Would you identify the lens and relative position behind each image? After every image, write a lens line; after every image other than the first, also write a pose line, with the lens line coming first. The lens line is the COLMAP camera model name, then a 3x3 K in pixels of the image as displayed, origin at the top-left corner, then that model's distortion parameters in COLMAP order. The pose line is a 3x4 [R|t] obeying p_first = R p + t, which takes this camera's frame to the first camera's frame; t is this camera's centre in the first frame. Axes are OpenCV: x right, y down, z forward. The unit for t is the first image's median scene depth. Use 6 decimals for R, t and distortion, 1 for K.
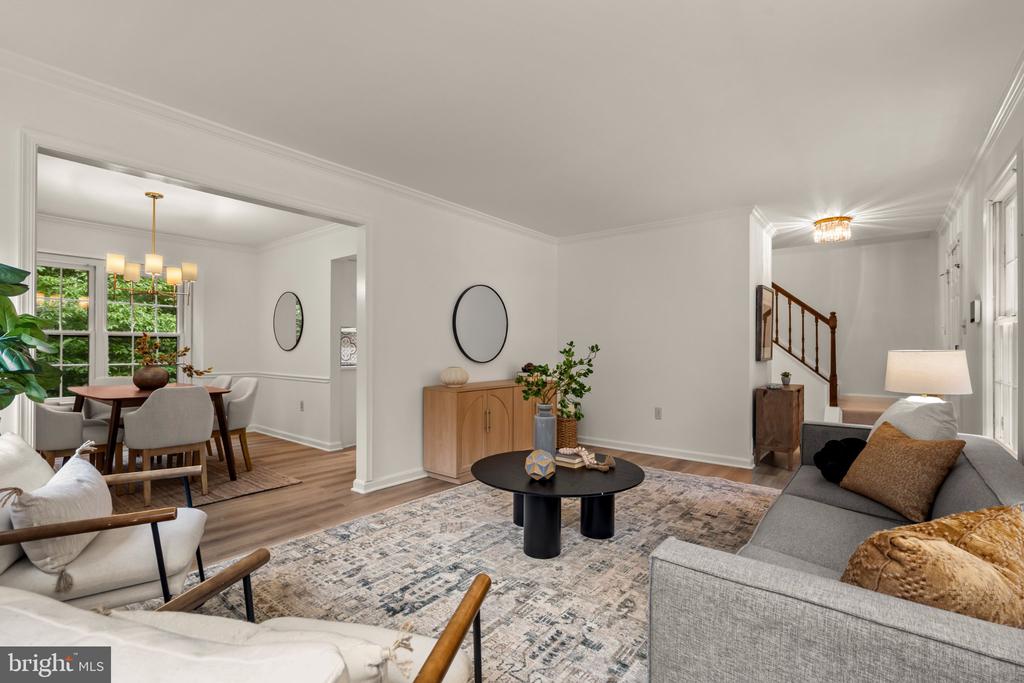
lens RADIAL K [[464.9, 0, 507.0], [0, 464.9, 343.9], [0, 0, 1]] dist [-0.003453, 0.001984]
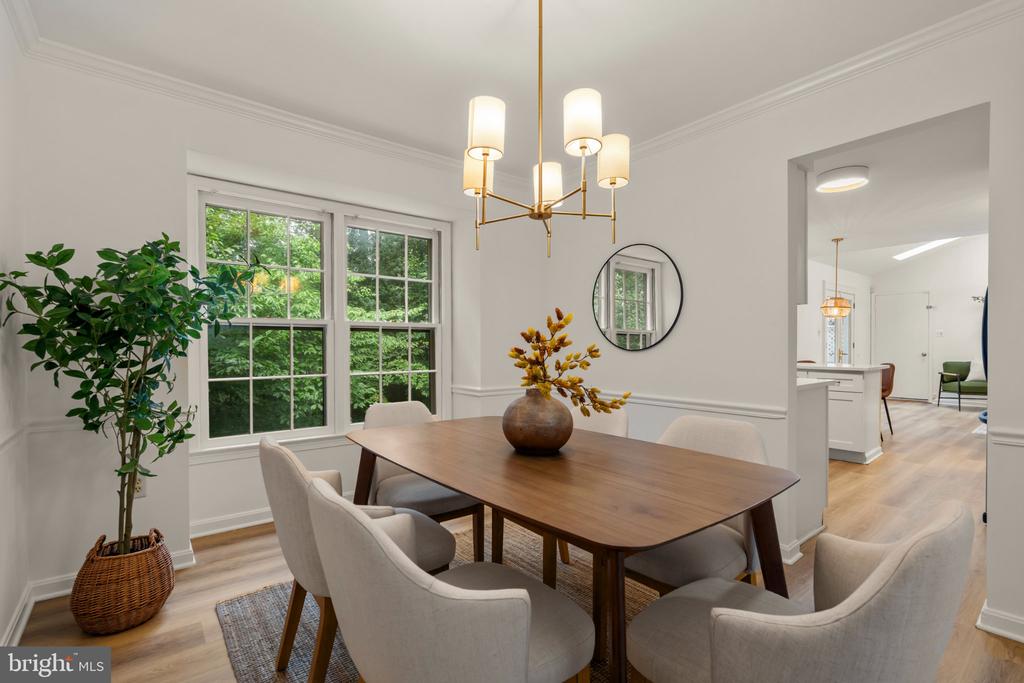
lens RADIAL K [[464.9, 0, 510.0], [0, 464.9, 346.5], [0, 0, 1]] dist [-0.003453, 0.001984]
pose [[0.976886, -0.005013, -0.213700, -0.469391], [0.008402, 0.999853, 0.014949, 0.000727], [0.213593, -0.016399, 0.976785, 0.400918]]
